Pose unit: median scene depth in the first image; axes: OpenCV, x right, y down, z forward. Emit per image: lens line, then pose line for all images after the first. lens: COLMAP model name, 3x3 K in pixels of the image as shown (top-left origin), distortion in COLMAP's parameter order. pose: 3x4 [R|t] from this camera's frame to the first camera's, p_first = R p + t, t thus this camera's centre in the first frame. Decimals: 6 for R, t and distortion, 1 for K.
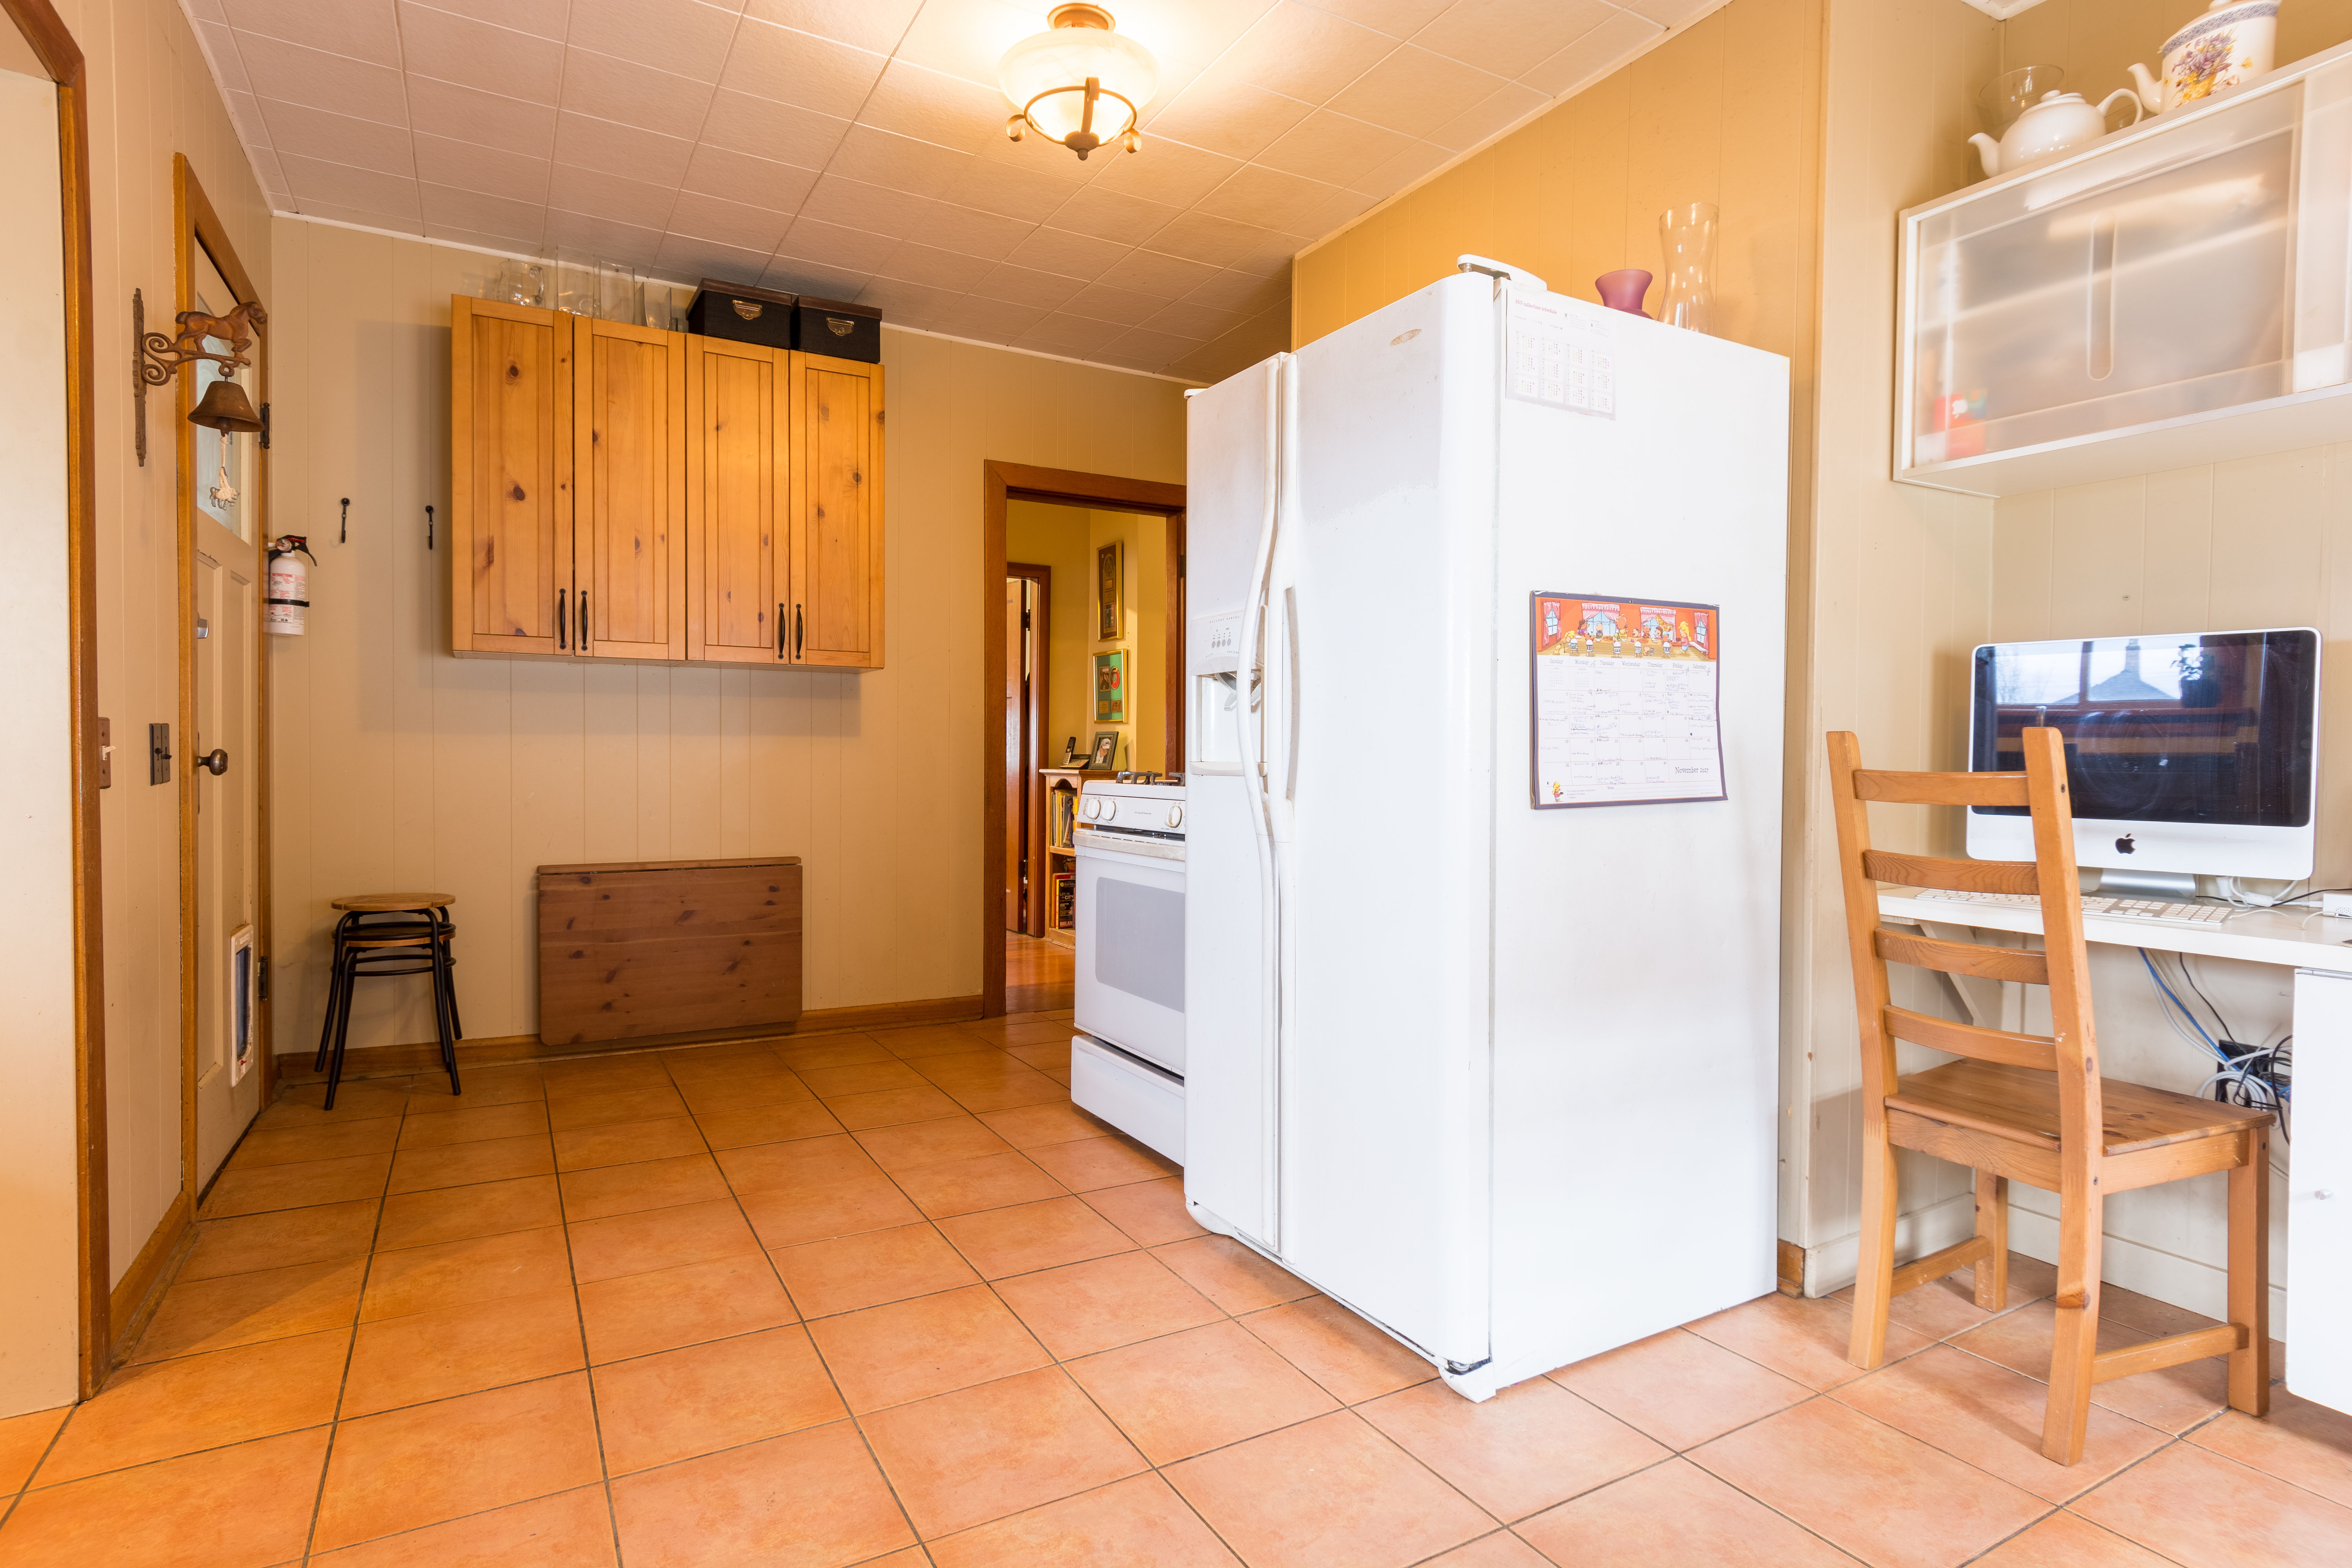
lens RADIAL K [[1233.3, 0, 1169.0], [0, 1233.3, 778.3], [0, 0, 1]] dist [0.020984, -0.014593]
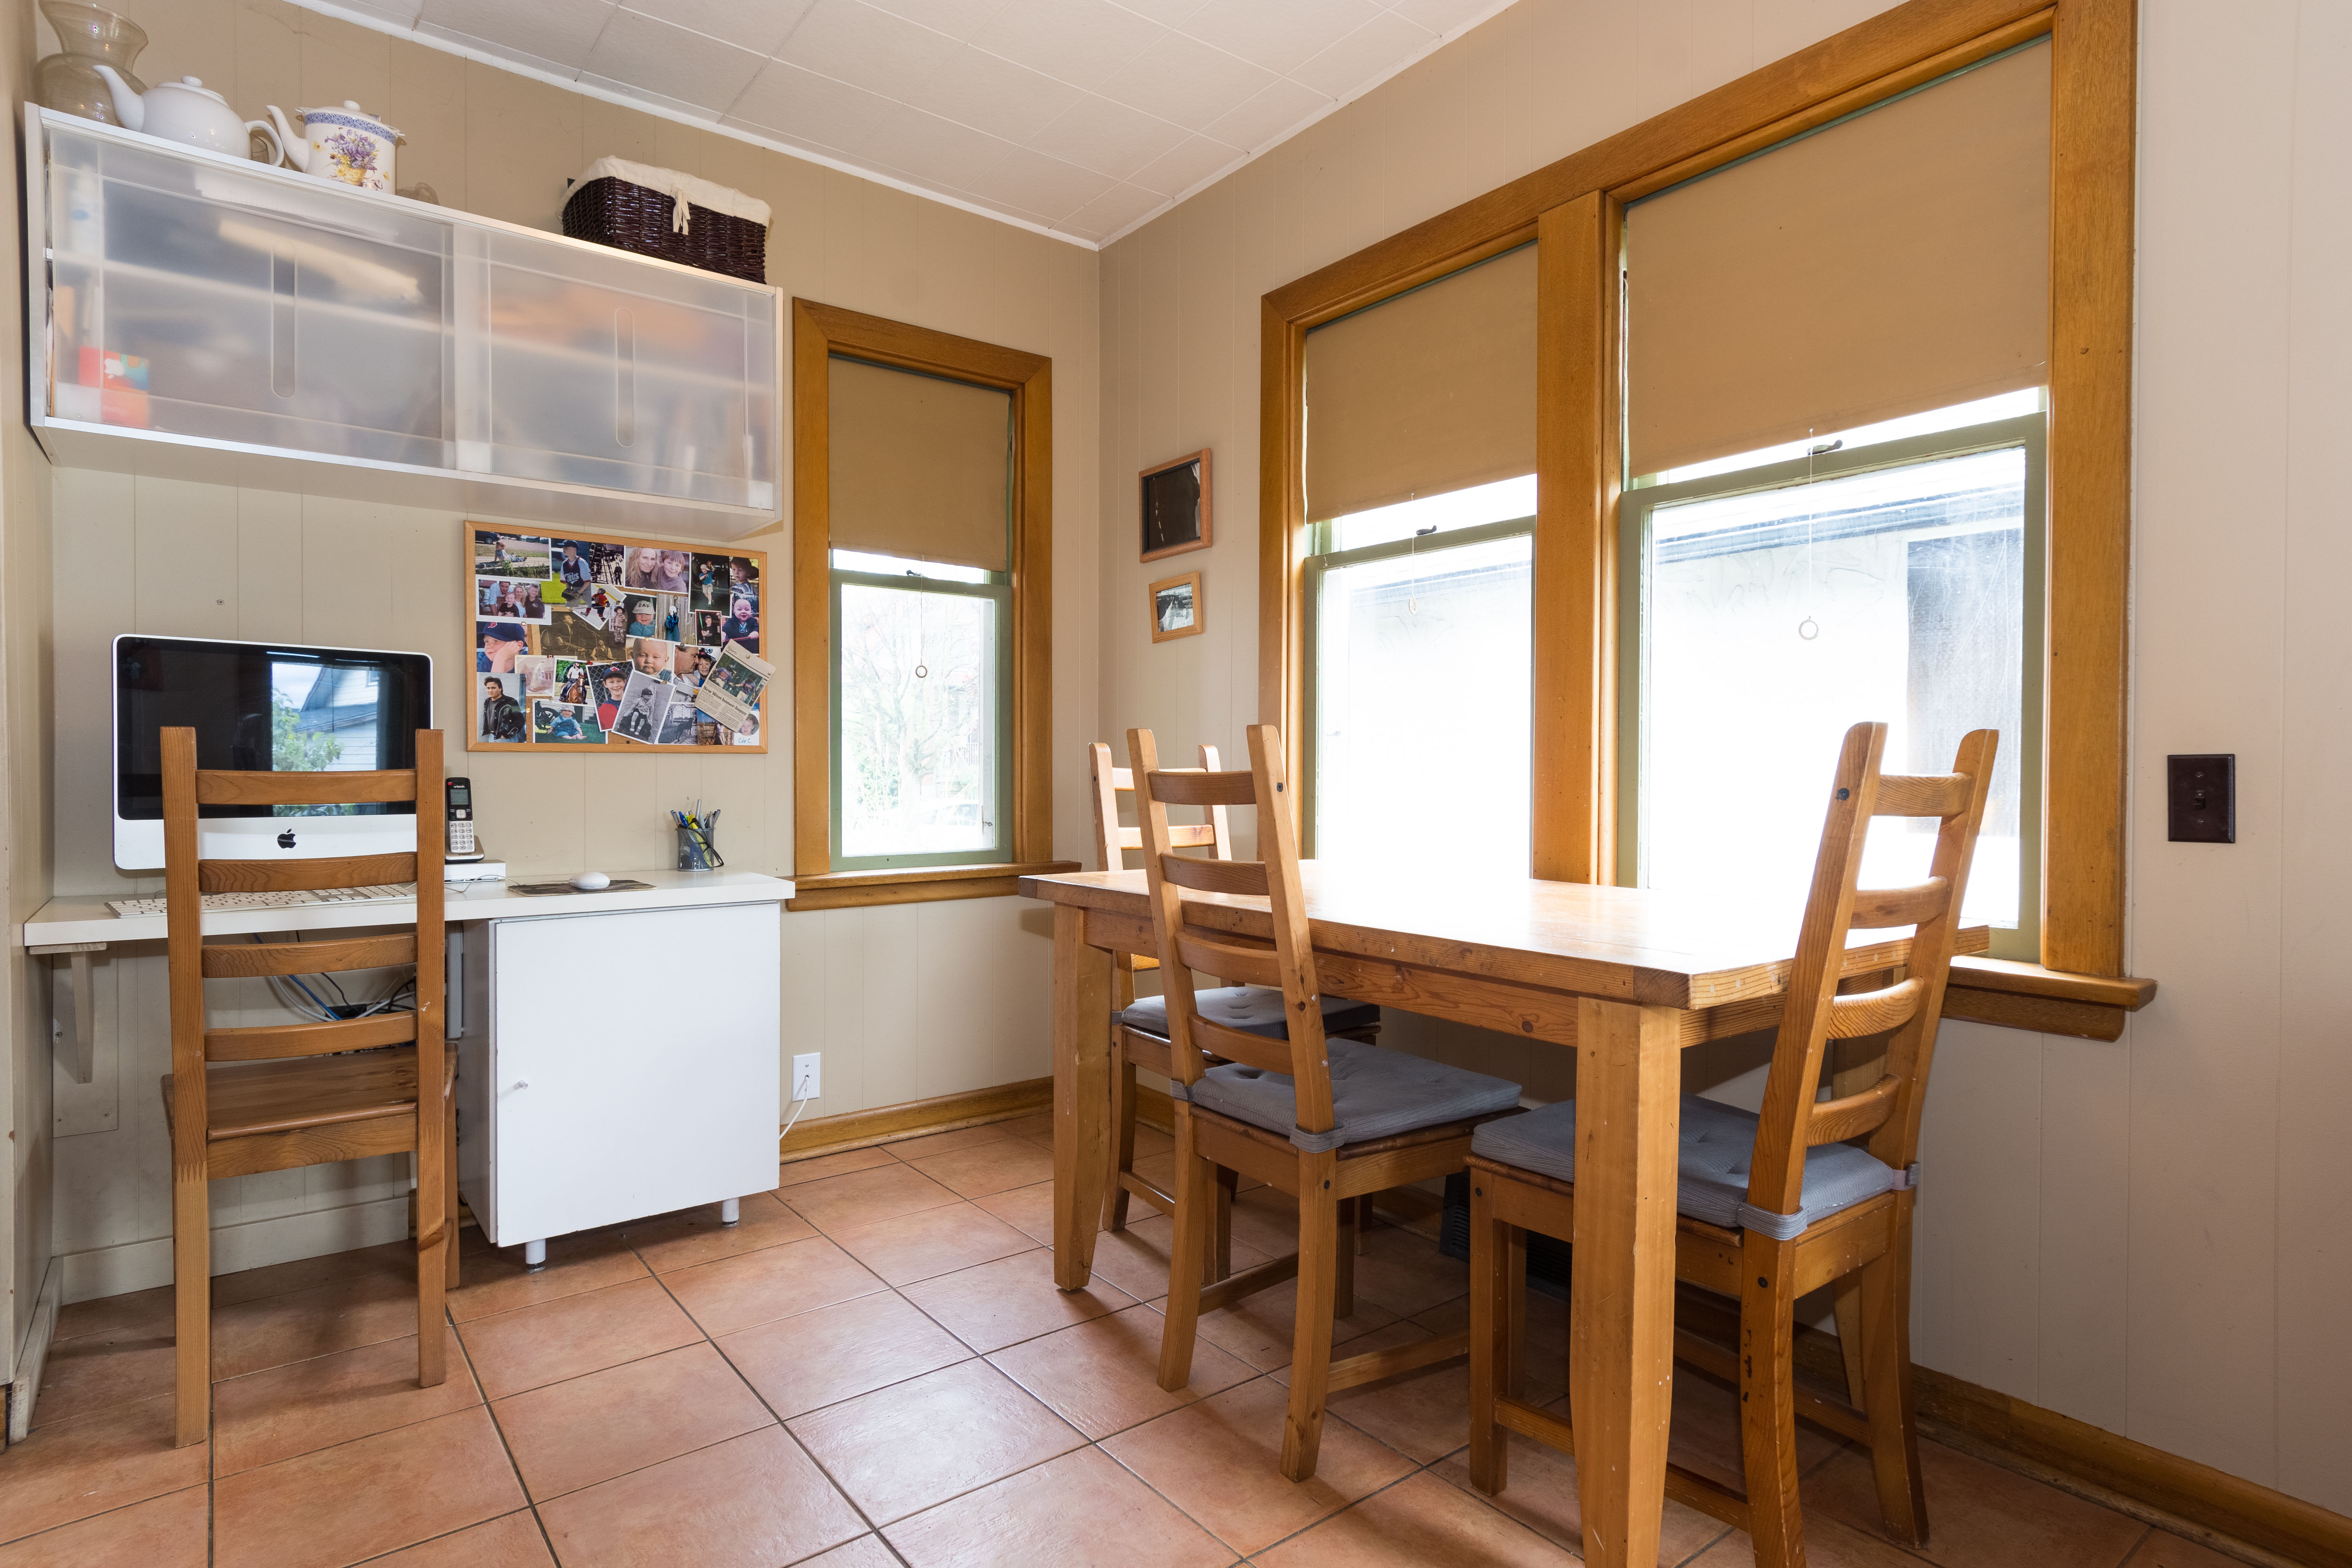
lens RADIAL K [[1233.3, 0, 1169.0], [0, 1233.3, 778.3], [0, 0, 1]] dist [0.020984, -0.014593]
pose [[-0.152230, -0.016239, 0.988212, -0.435444], [0.016595, 0.999682, 0.018984, -0.007013], [-0.988206, 0.019290, -0.151912, 0.451442]]
